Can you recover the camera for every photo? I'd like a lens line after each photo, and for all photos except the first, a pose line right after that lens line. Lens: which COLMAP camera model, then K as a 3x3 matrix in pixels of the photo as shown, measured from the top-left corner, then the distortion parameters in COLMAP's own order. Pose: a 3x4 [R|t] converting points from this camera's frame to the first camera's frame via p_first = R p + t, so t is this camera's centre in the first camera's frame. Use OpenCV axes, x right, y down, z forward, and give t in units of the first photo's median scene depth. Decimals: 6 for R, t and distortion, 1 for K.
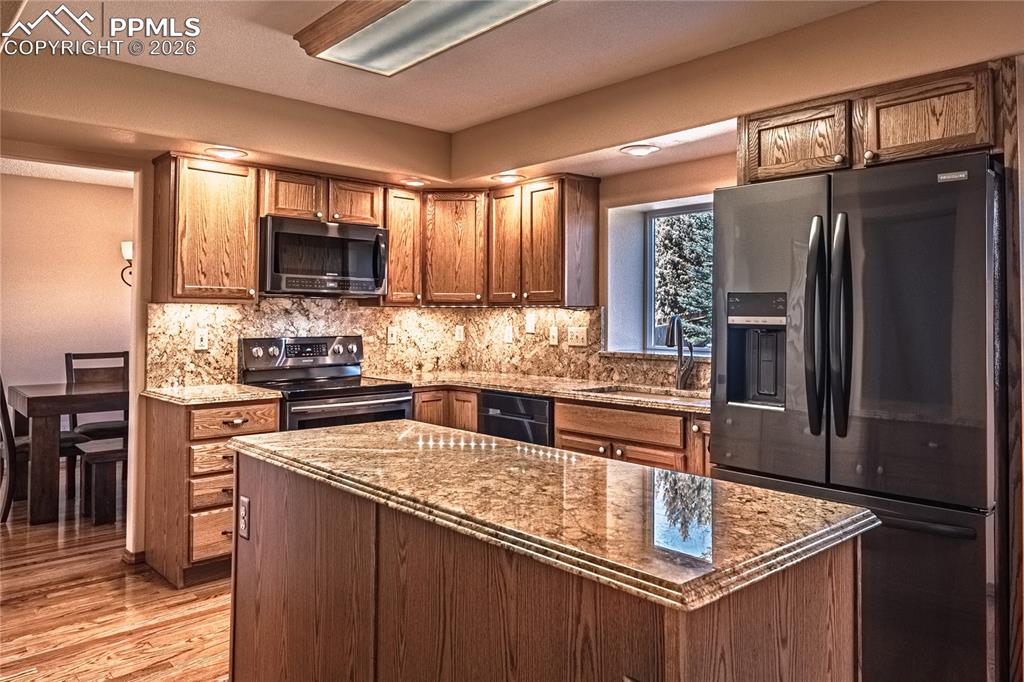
lens RADIAL K [[713.4, 0, 515.1], [0, 713.4, 298.3], [0, 0, 1]] dist [0.026216, 0.001796]
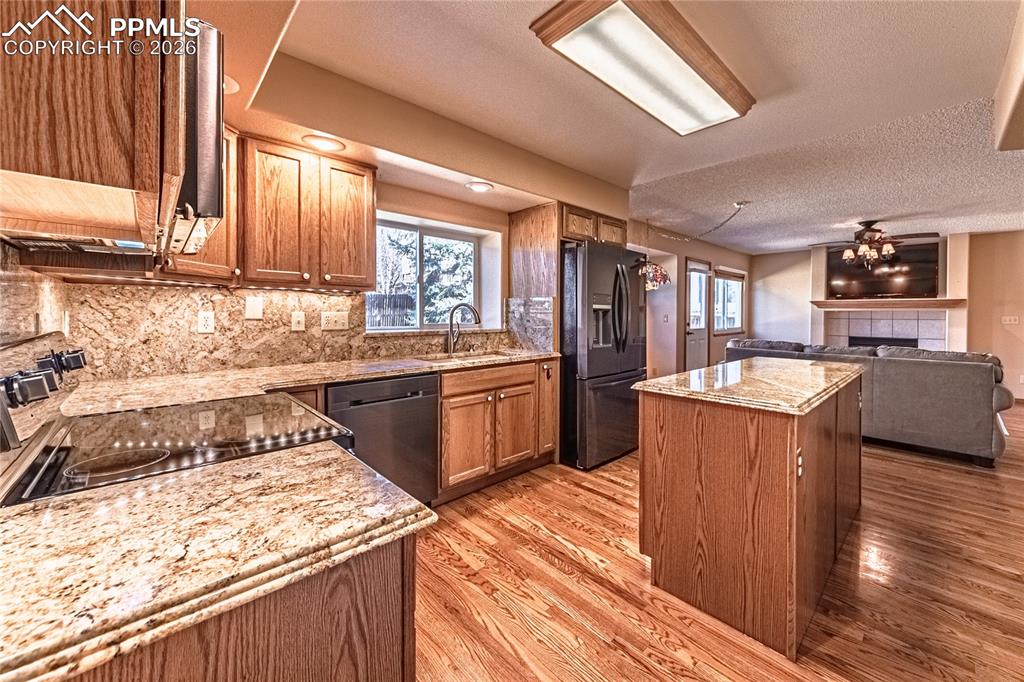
lens RADIAL K [[398.2, 0, 537.1], [0, 398.2, 317.1], [0, 0, 1]] dist [-0.000208, -0.000115]
pose [[-0.040760, -0.015235, 0.999053, -0.510084], [-0.032780, 0.999366, 0.013903, 0.030541], [-0.998631, -0.032182, -0.041234, 0.733810]]
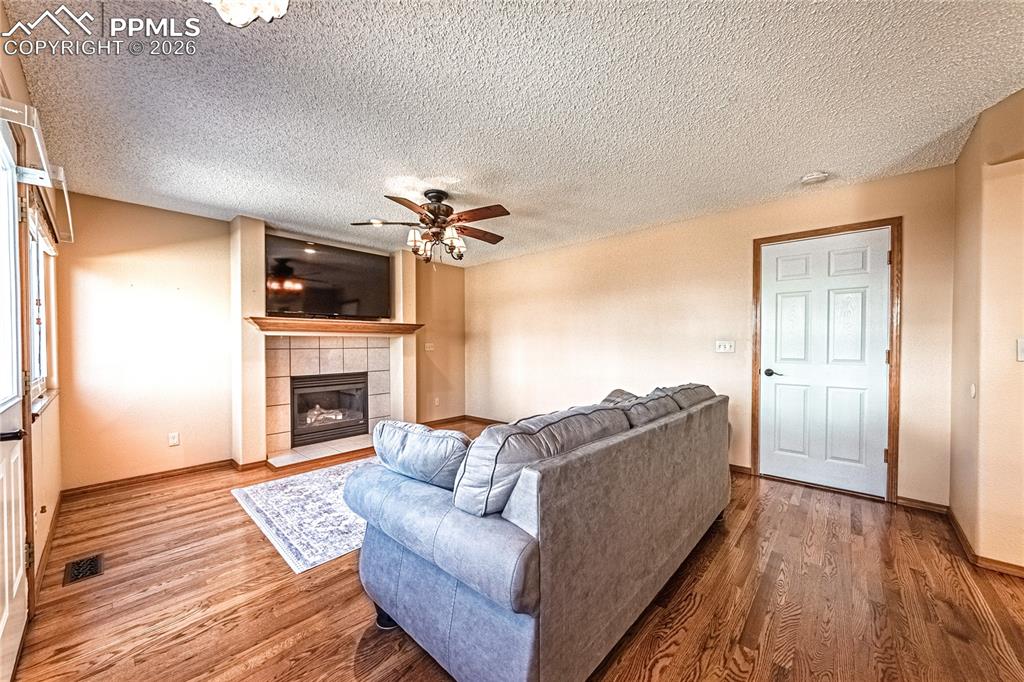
lens RADIAL K [[374.8, 0, 516.1], [0, 374.8, 349.4], [0, 0, 1]] dist [-0.001104, -0.000107]
pose [[-0.994223, 0.000870, -0.107327, 0.563645], [0.002381, 0.999900, -0.013954, 0.034801], [0.107304, -0.014129, -0.994126, 0.421564]]
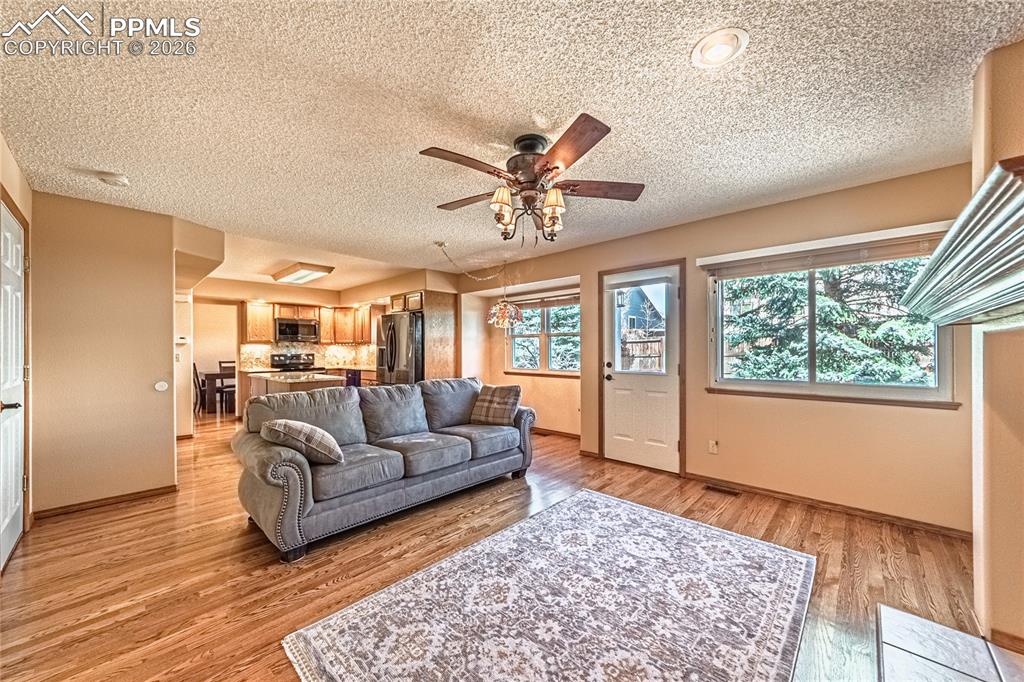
lens RADIAL K [[374.8, 0, 516.1], [0, 374.8, 349.4], [0, 0, 1]] dist [-0.001104, -0.000107]
pose [[0.996260, -0.008785, 0.085954, 0.573361], [0.006478, 0.999612, 0.027091, -0.007394], [-0.086159, -0.026433, 0.995931, -0.793013]]
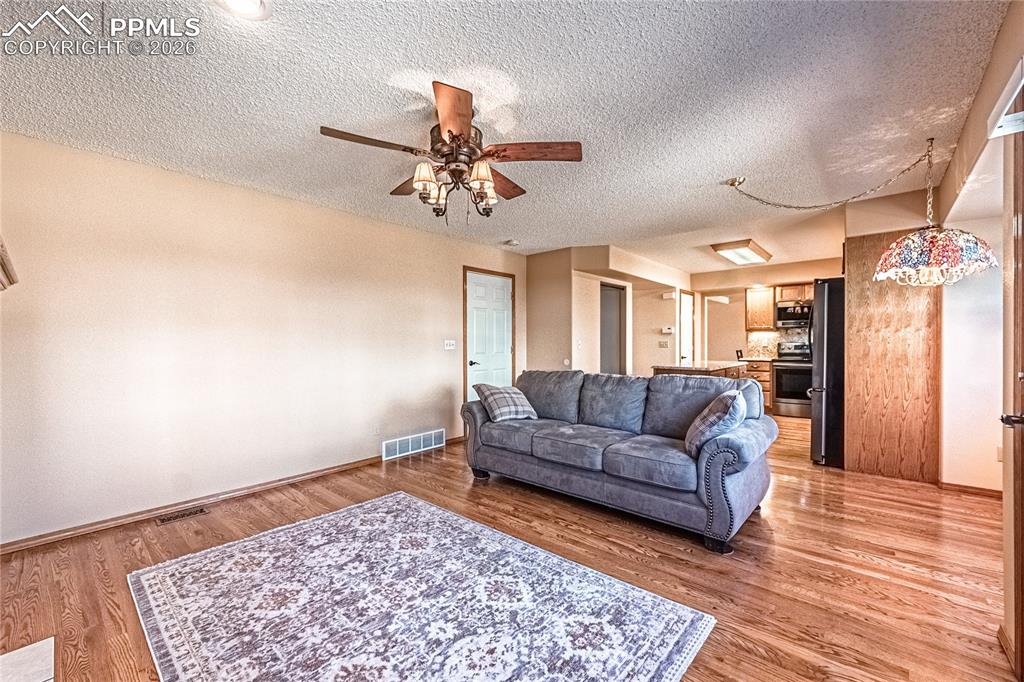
lens RADIAL K [[414.2, 0, 516.8], [0, 414.2, 347.0], [0, 0, 1]] dist [-0.000823, -0.000464]
pose [[0.120762, 0.006199, -0.992662, 1.152134], [0.033075, 0.999400, 0.010265, 0.018691], [0.992130, -0.034072, 0.120484, -0.288905]]
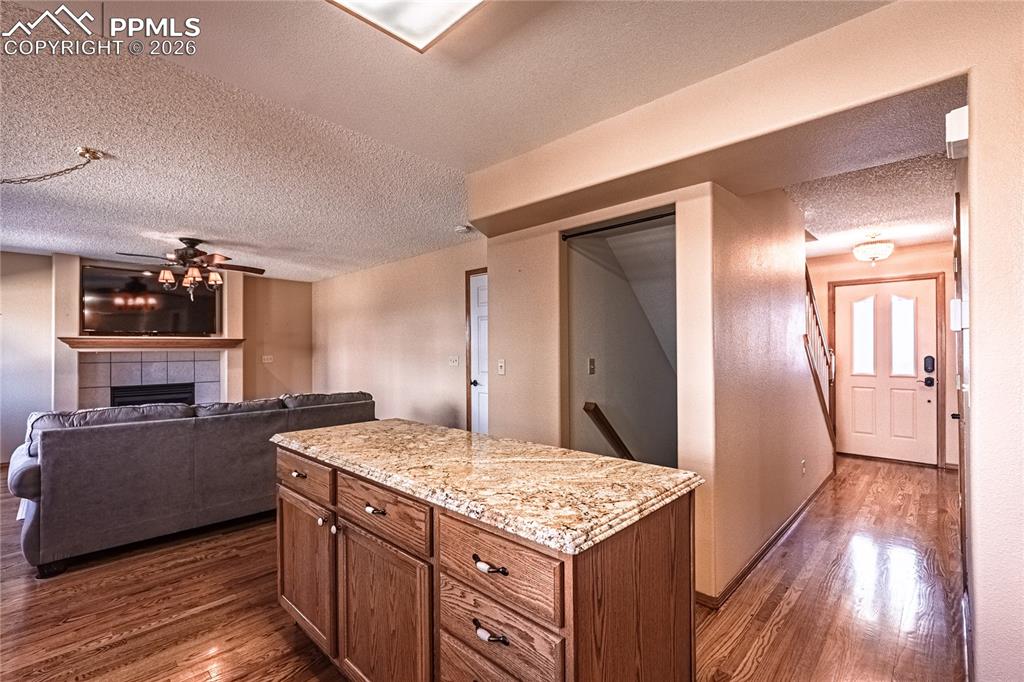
lens RADIAL K [[456.9, 0, 515.4], [0, 456.9, 345.1], [0, 0, 1]] dist [0.000996, -0.000192]
pose [[-0.997455, 0.002181, -0.071267, -0.044606], [0.004721, 0.999359, -0.035485, 0.020349], [0.071144, -0.035731, -0.996826, 0.825130]]
